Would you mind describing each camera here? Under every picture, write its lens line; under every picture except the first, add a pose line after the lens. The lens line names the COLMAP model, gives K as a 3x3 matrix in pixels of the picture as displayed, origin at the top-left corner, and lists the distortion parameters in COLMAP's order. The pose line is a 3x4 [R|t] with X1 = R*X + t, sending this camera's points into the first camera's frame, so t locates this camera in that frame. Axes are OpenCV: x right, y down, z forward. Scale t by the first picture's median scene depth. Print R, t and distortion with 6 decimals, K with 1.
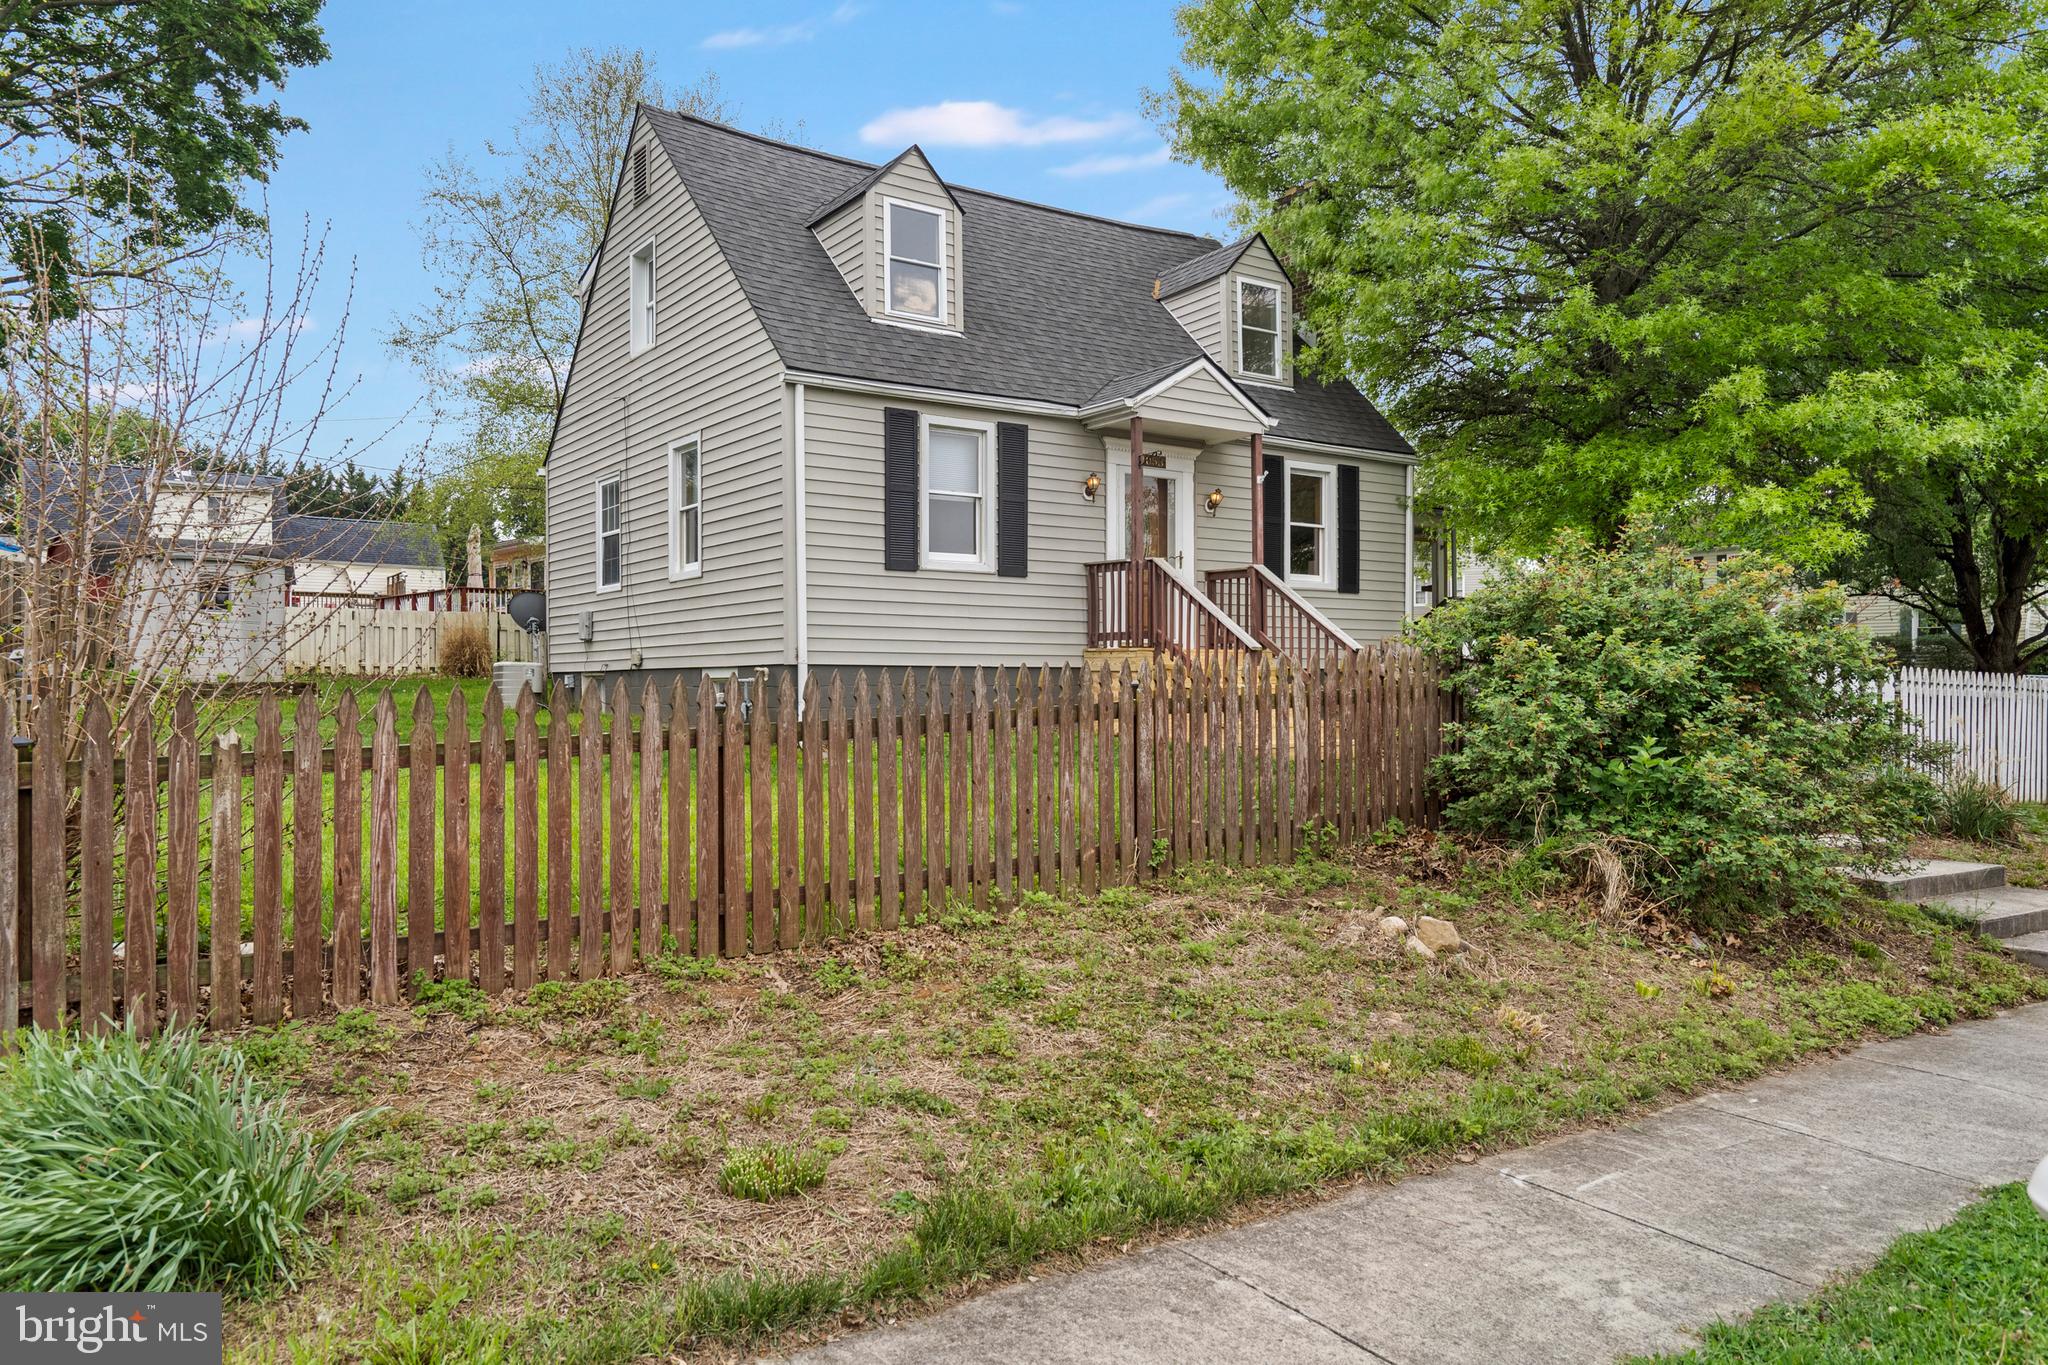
lens RADIAL K [[1384.9, 0, 1024.0], [0, 1384.9, 682.5], [0, 0, 1]] dist [0.024371, -0.038777]
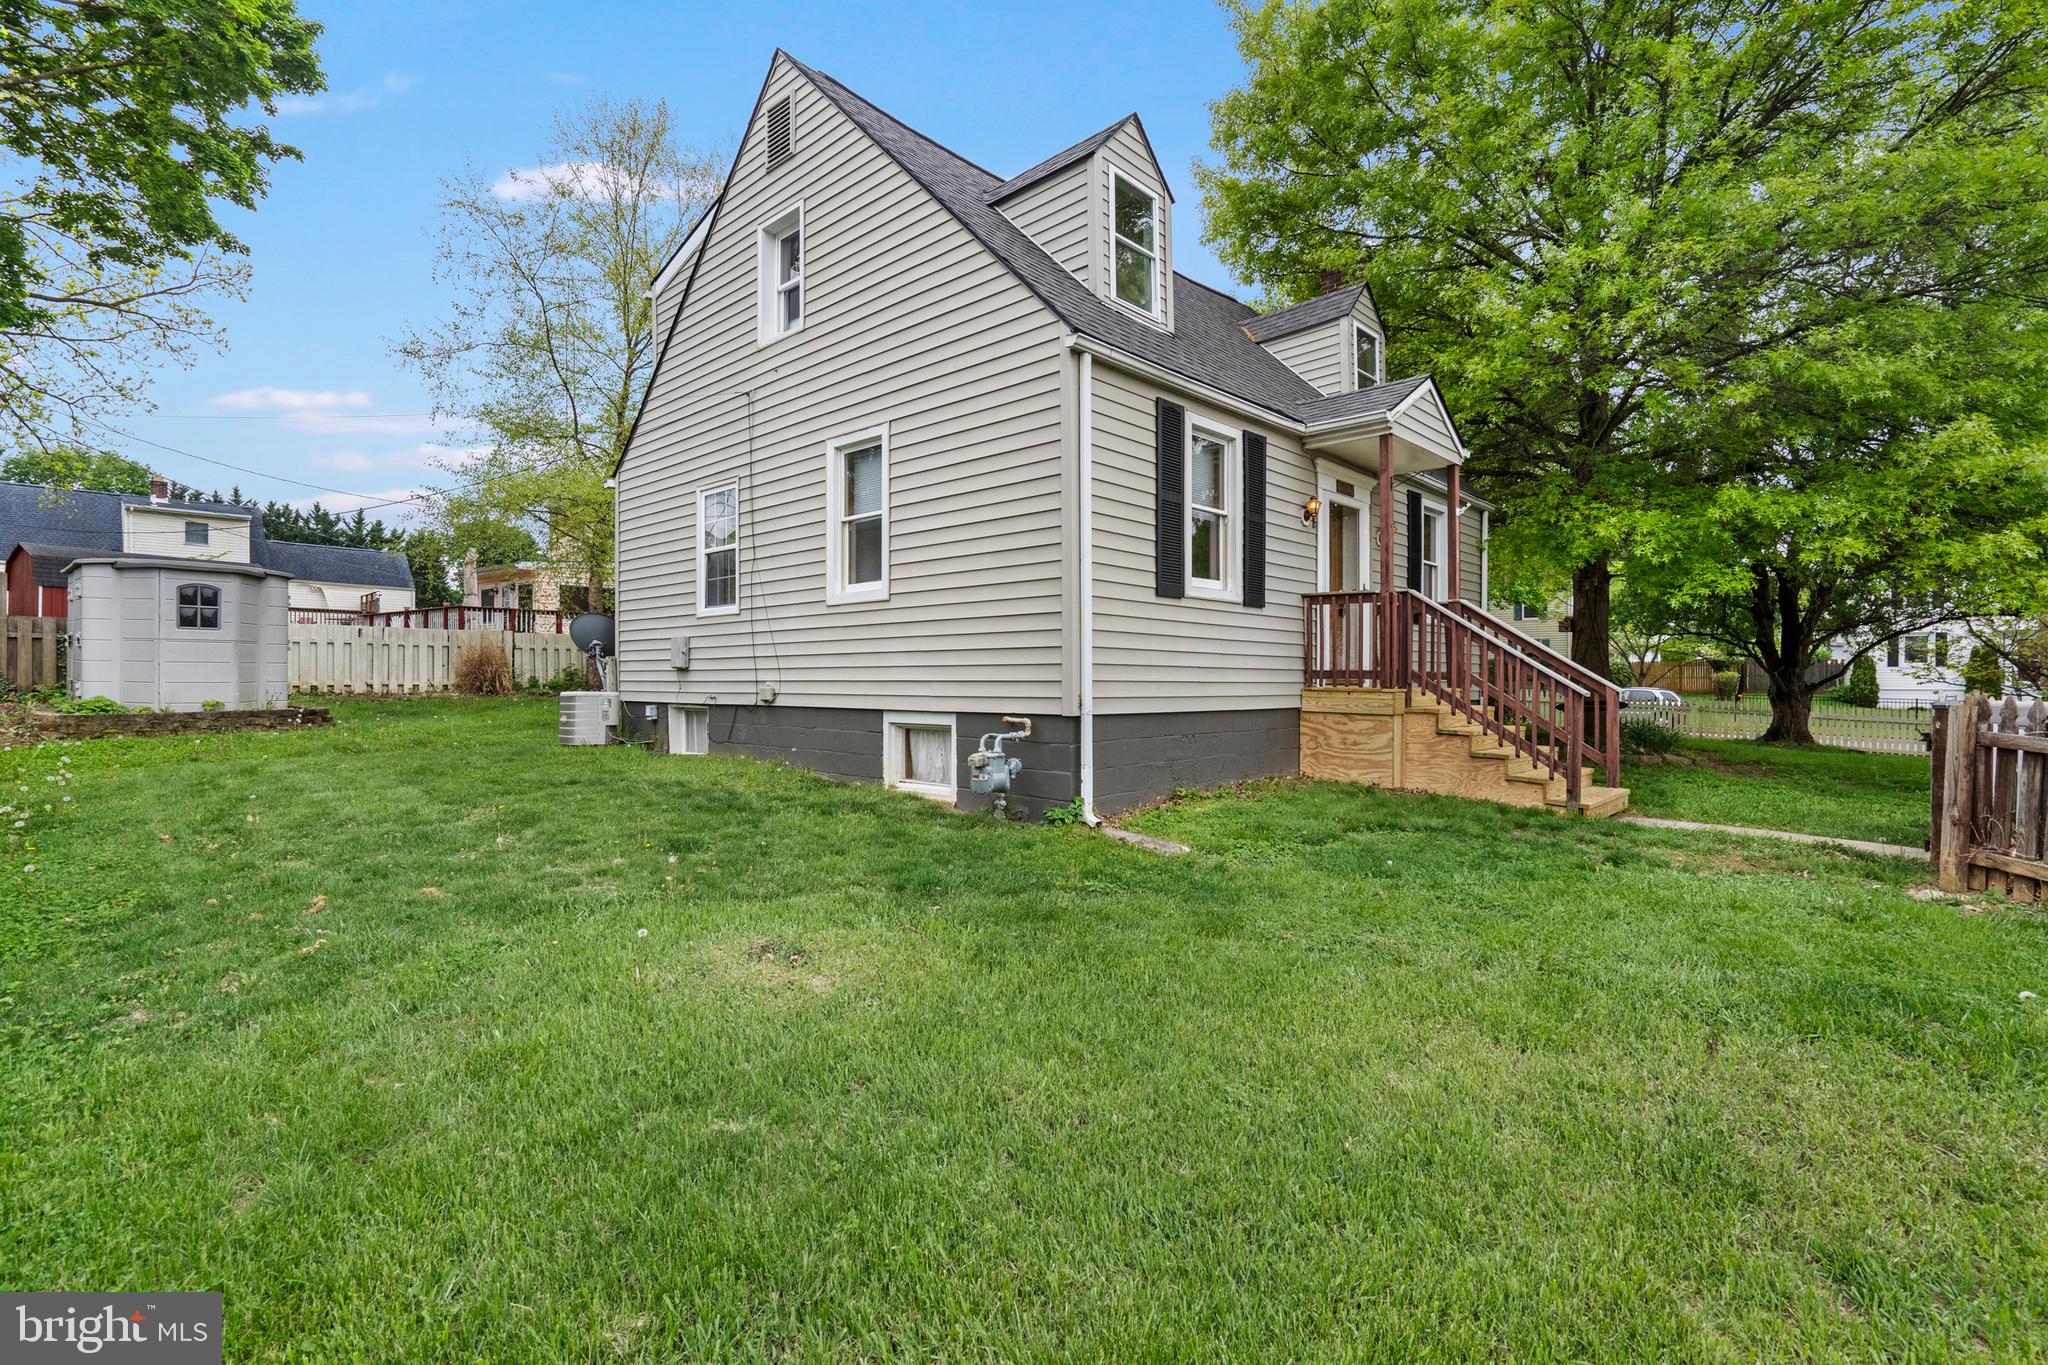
lens RADIAL K [[925.0, 0, 1024.0], [0, 925.0, 682.5], [0, 0, 1]] dist [-0.005696, -0.000137]
pose [[0.978045, 0.002997, 0.208372, -0.223203], [-0.003875, 0.999985, 0.003805, -0.024575], [-0.208357, -0.004529, 0.978042, 0.370606]]
